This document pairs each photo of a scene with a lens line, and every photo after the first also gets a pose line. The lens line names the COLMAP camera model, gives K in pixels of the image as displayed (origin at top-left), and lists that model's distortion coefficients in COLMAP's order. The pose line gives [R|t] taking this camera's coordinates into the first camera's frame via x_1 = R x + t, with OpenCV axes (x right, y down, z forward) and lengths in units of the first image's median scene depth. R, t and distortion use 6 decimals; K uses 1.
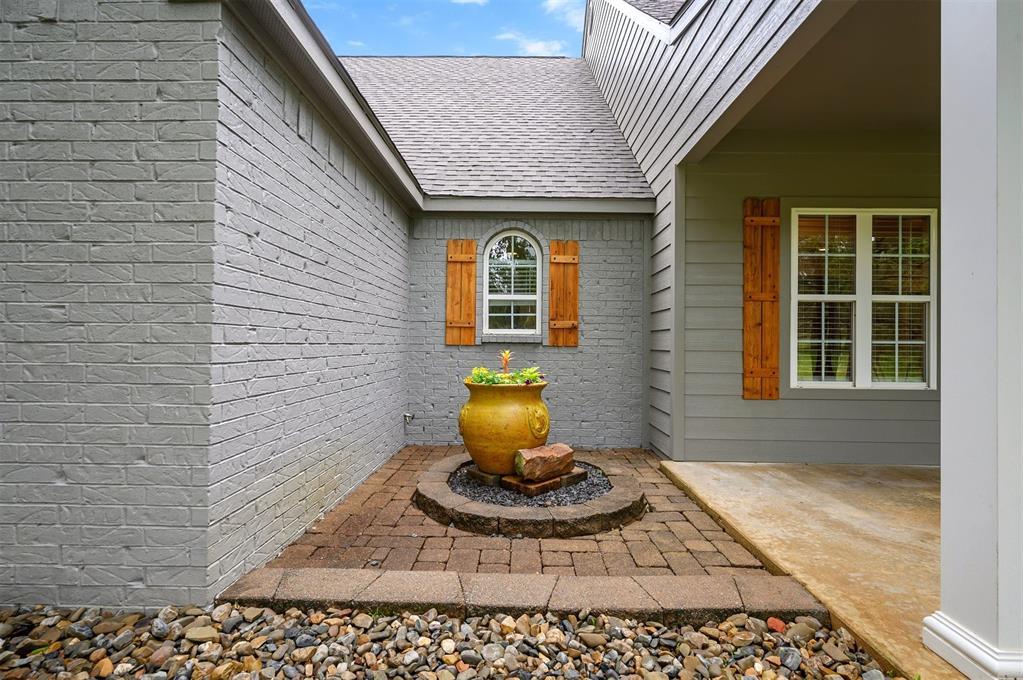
lens RADIAL K [[485.4, 0, 511.5], [0, 485.4, 340.0], [0, 0, 1]] dist [0.002429, 0.000054]
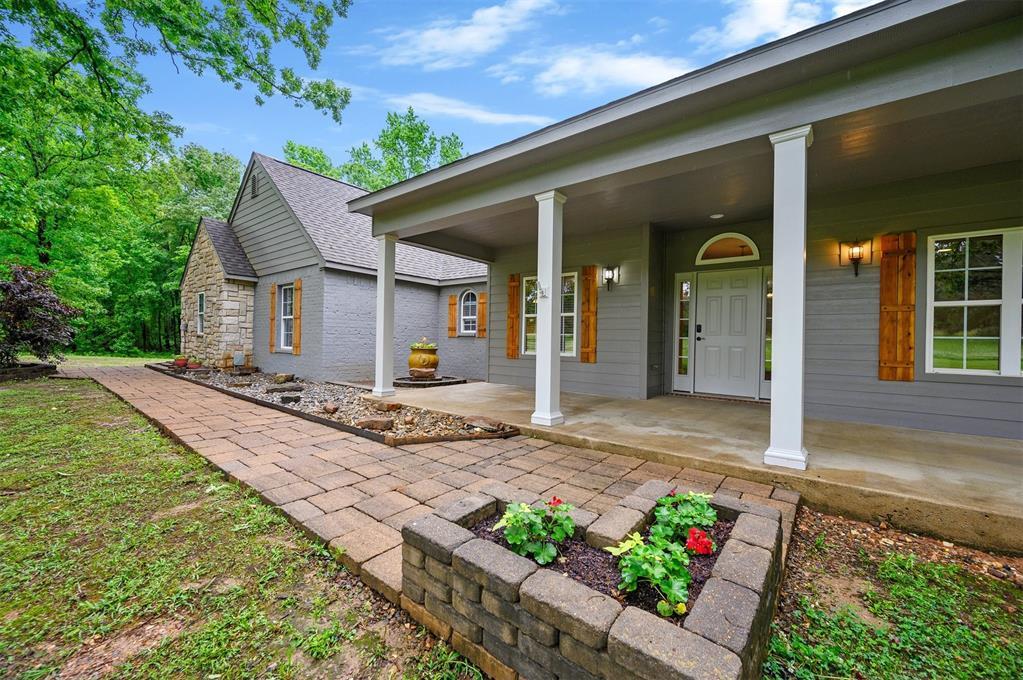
lens RADIAL K [[403.3, 0, 511.5], [0, 403.3, 340.0], [0, 0, 1]] dist [-0.001617, -0.000035]
pose [[0.790746, 0.004128, -0.612131, 1.714449], [-0.005020, 0.999987, 0.000258, 0.029609], [0.612124, 0.002869, 0.790757, -0.569036]]
